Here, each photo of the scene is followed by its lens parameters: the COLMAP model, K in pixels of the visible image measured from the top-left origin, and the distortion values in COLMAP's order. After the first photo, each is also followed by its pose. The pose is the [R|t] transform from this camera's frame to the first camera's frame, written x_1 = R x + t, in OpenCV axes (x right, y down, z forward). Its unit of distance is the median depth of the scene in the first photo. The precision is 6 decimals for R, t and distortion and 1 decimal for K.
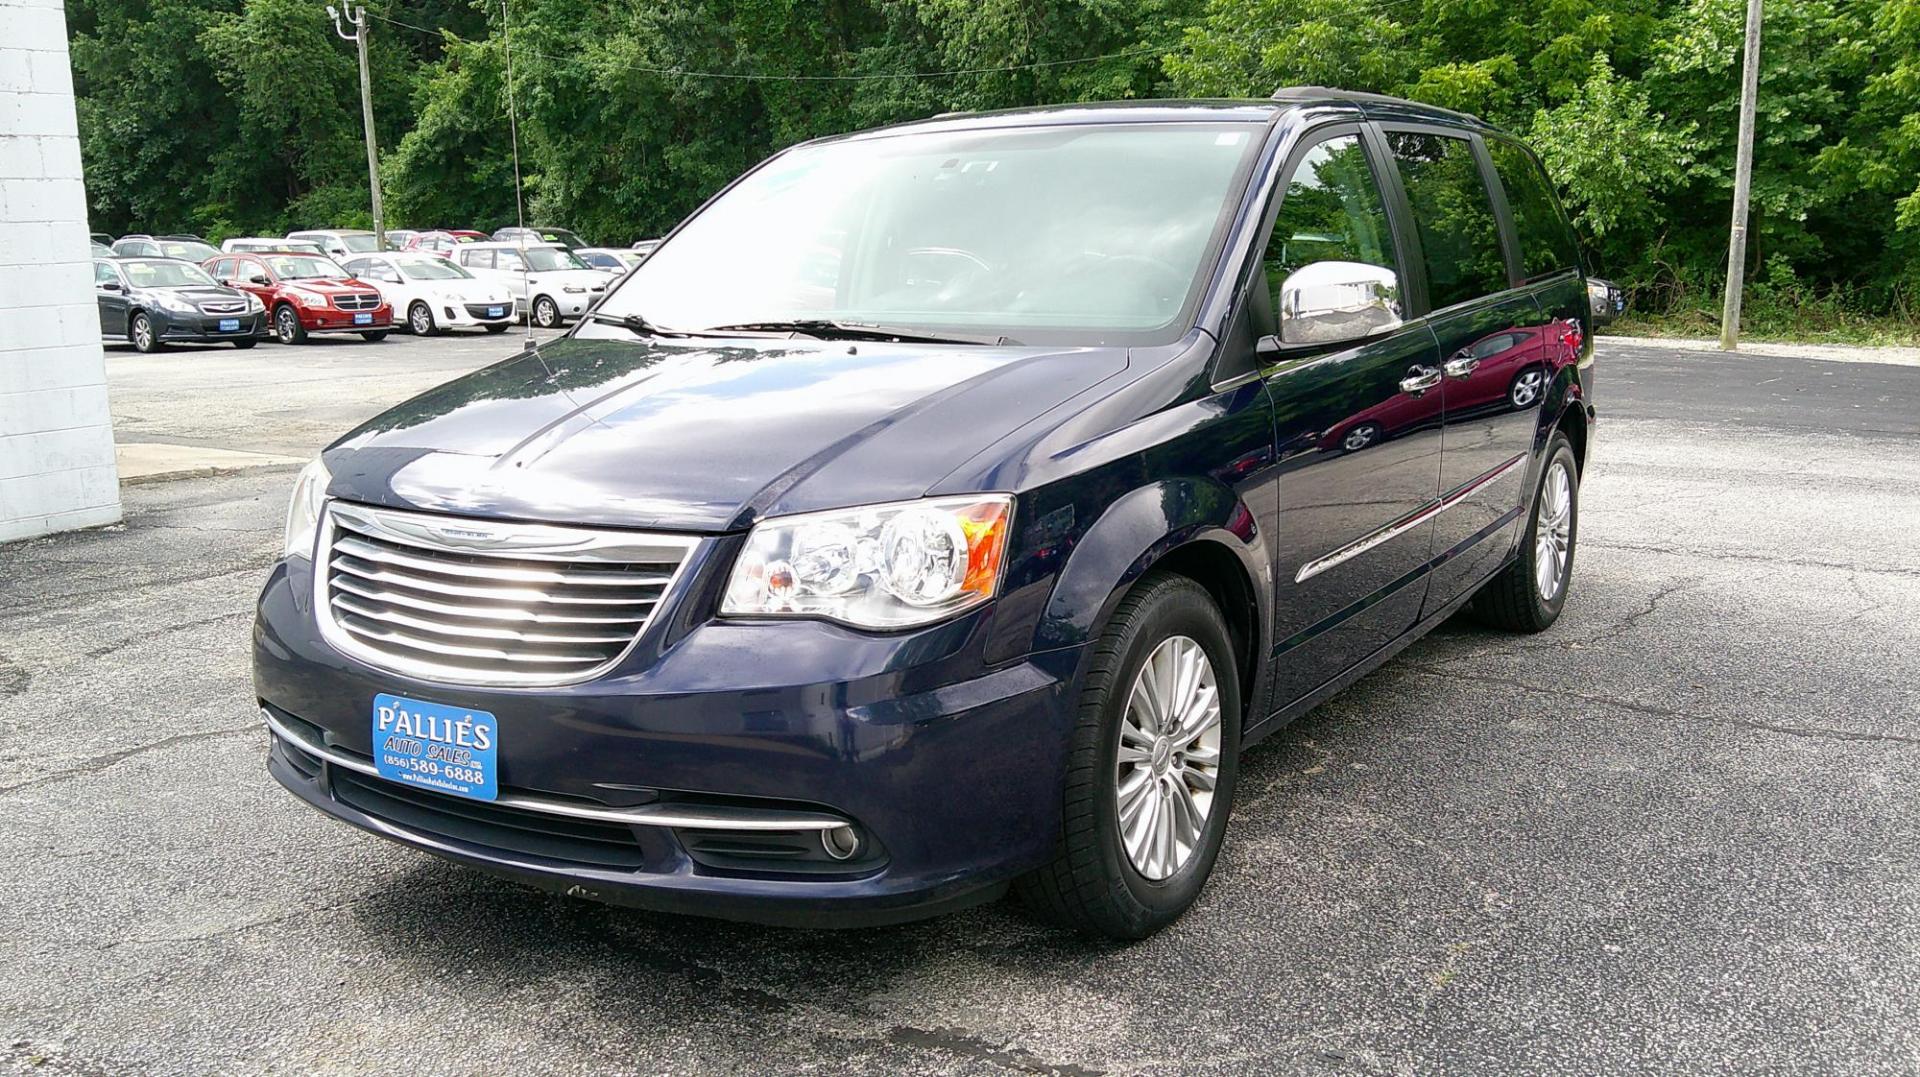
lens RADIAL K [[1666.1, 0, 937.8], [0, 1666.1, 543.4], [0, 0, 1]] dist [0.073781, -0.167053]
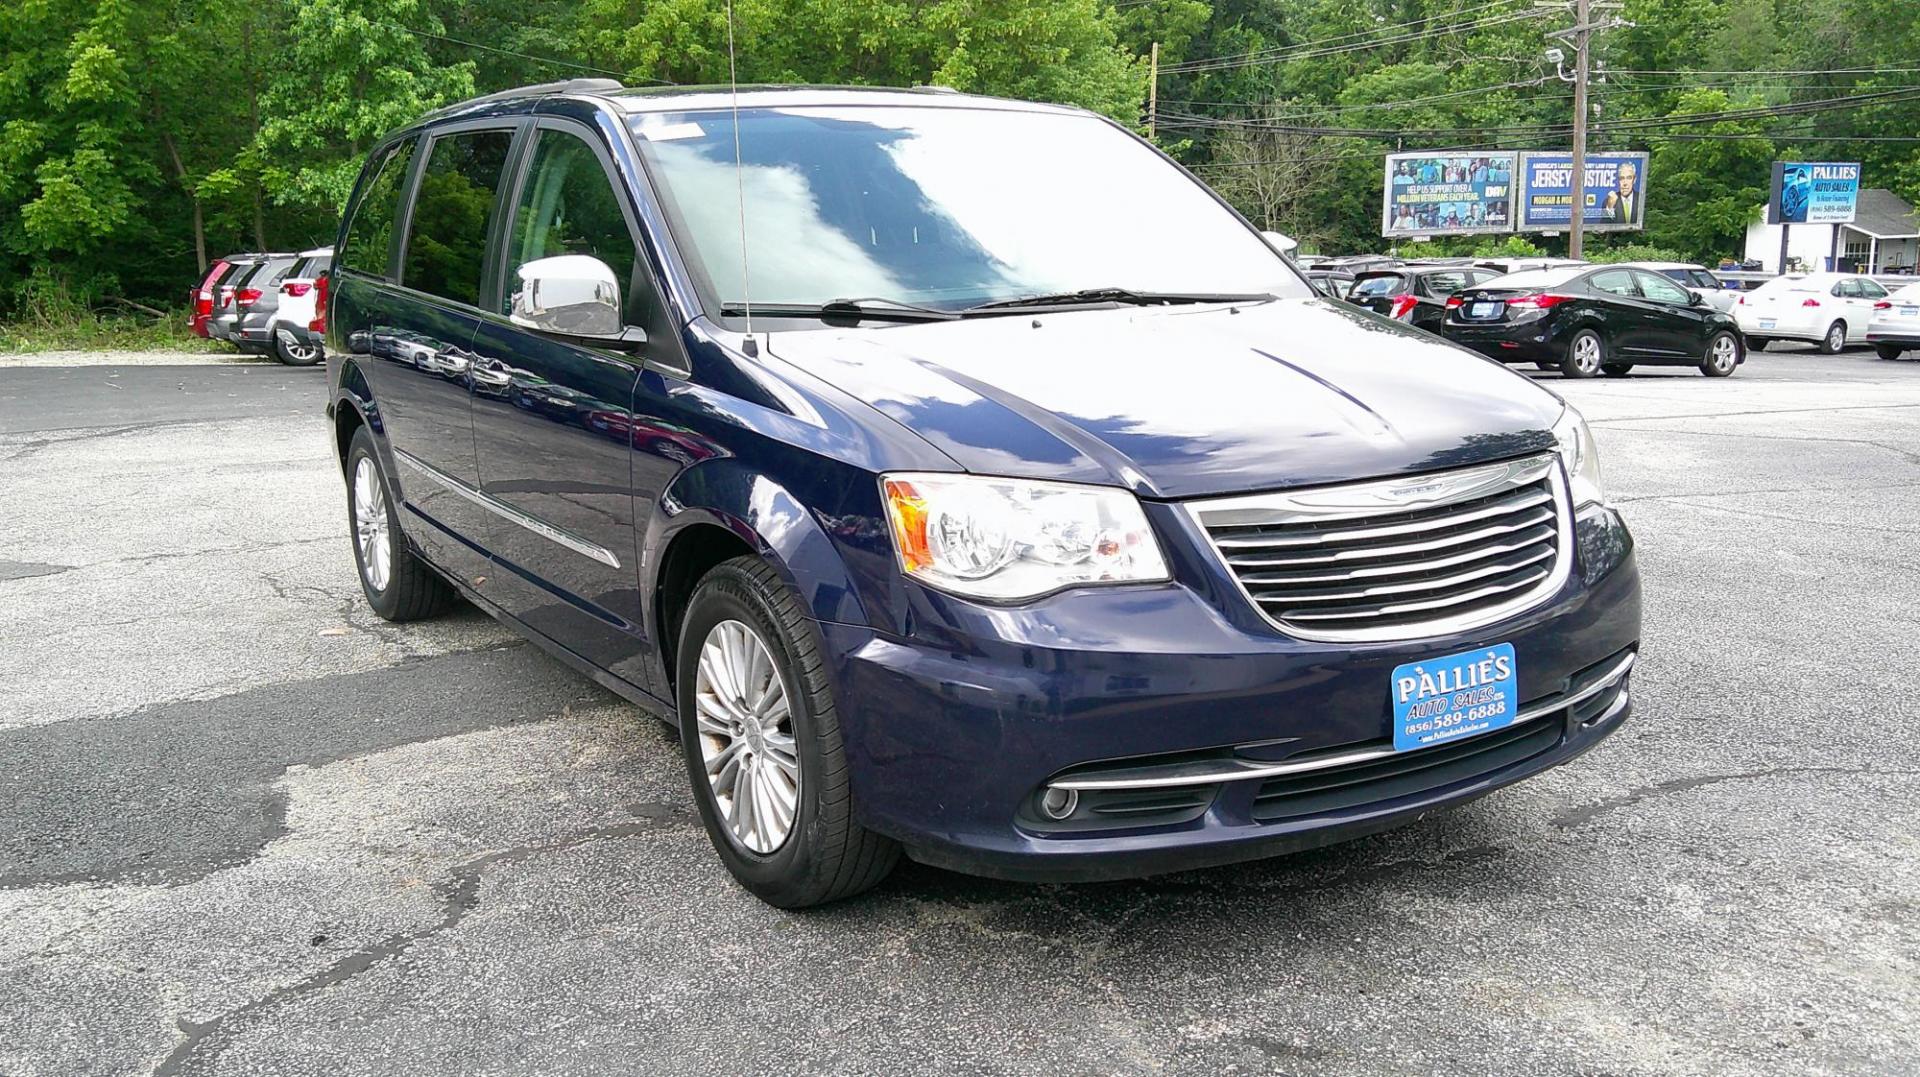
lens RADIAL K [[1679.5, 0, 932.4], [0, 1679.5, 538.1], [0, 0, 1]] dist [0.072776, -0.161687]
pose [[0.473806, -0.164502, 0.865128, -0.087683], [0.171409, 0.980836, 0.092628, -0.008194], [-0.863786, 0.104403, 0.492923, 0.049934]]
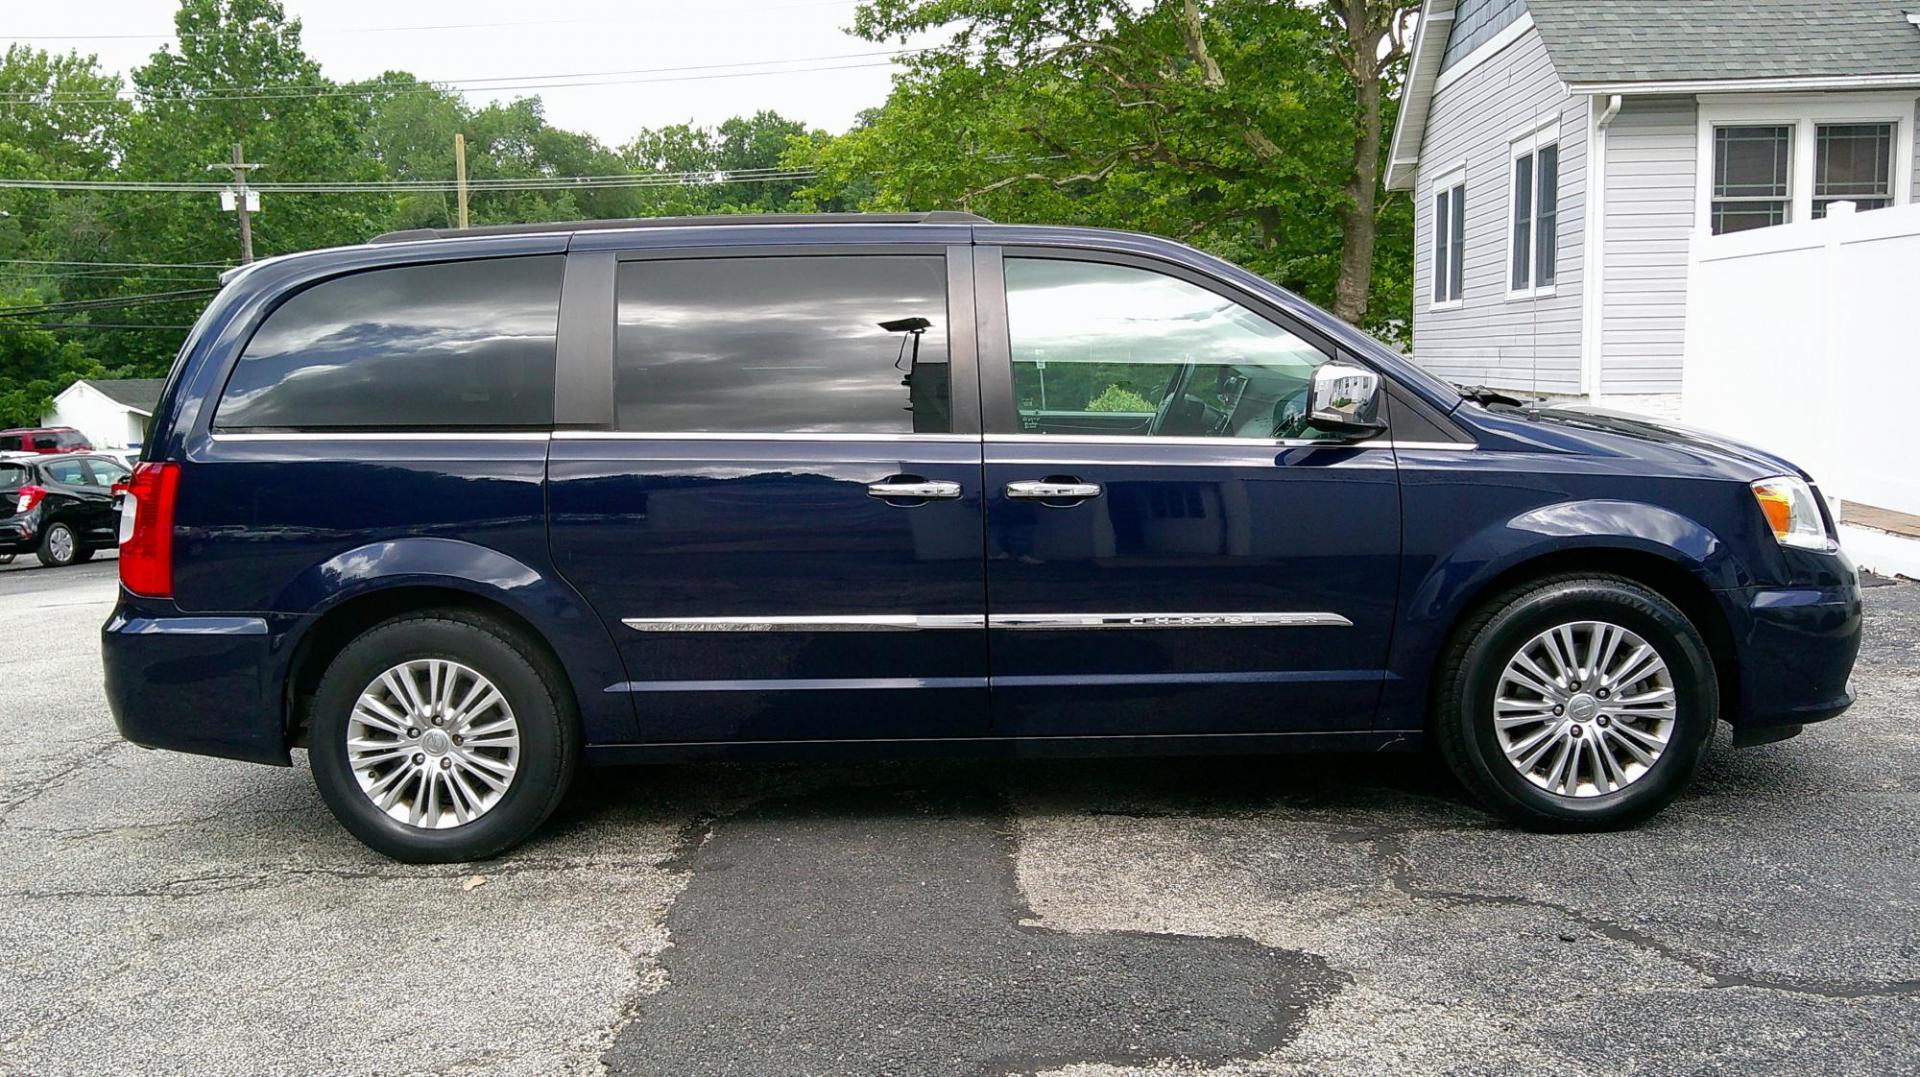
lens RADIAL K [[1679.5, 0, 932.4], [0, 1679.5, 538.1], [0, 0, 1]] dist [0.072776, -0.161687]
pose [[-0.434611, -0.069652, 0.897921, -0.099832], [0.207596, 0.962409, 0.175135, -0.029362], [-0.876366, 0.262520, -0.403814, 0.168508]]
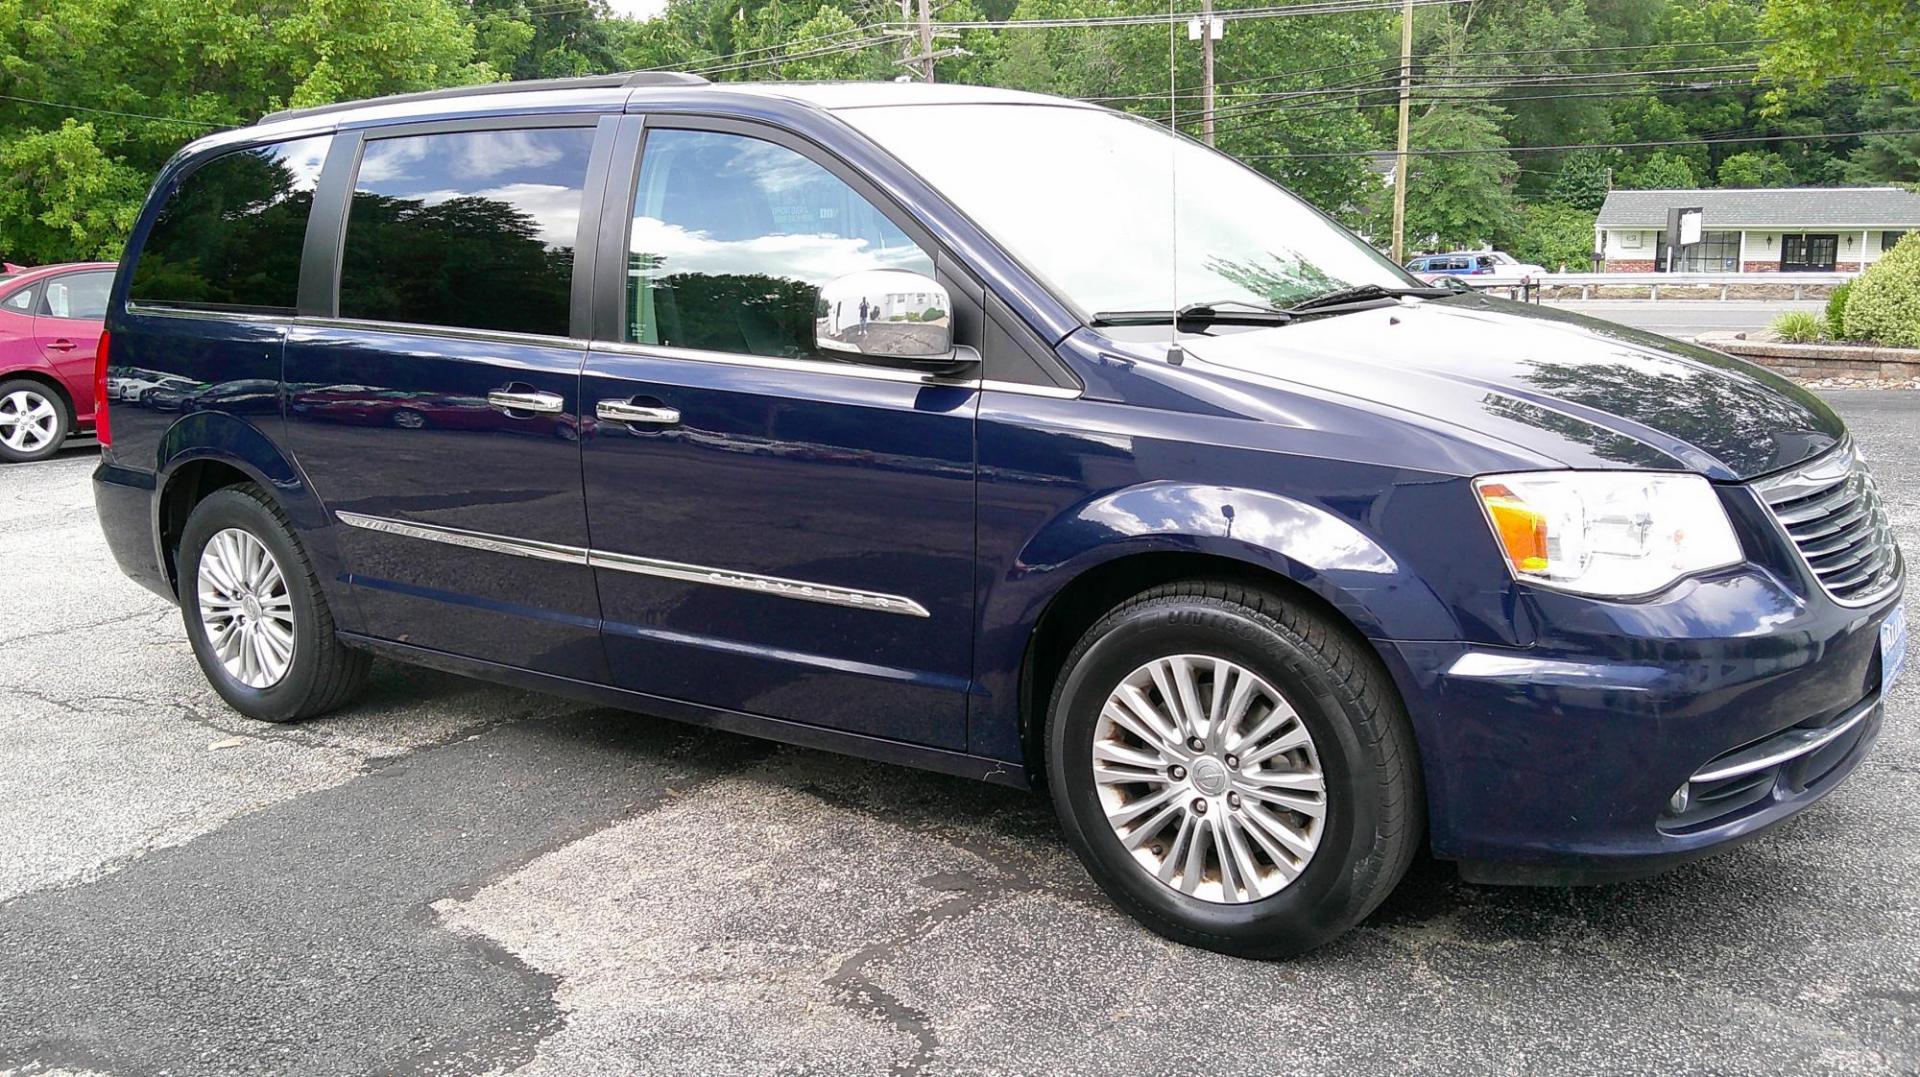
lens RADIAL K [[1666.1, 0, 937.8], [0, 1666.1, 543.4], [0, 0, 1]] dist [0.073781, -0.167053]
pose [[0.110929, -0.185069, 0.976445, -0.094590], [0.214348, 0.963840, 0.158329, -0.016739], [-0.970438, 0.191736, 0.146587, 0.094830]]
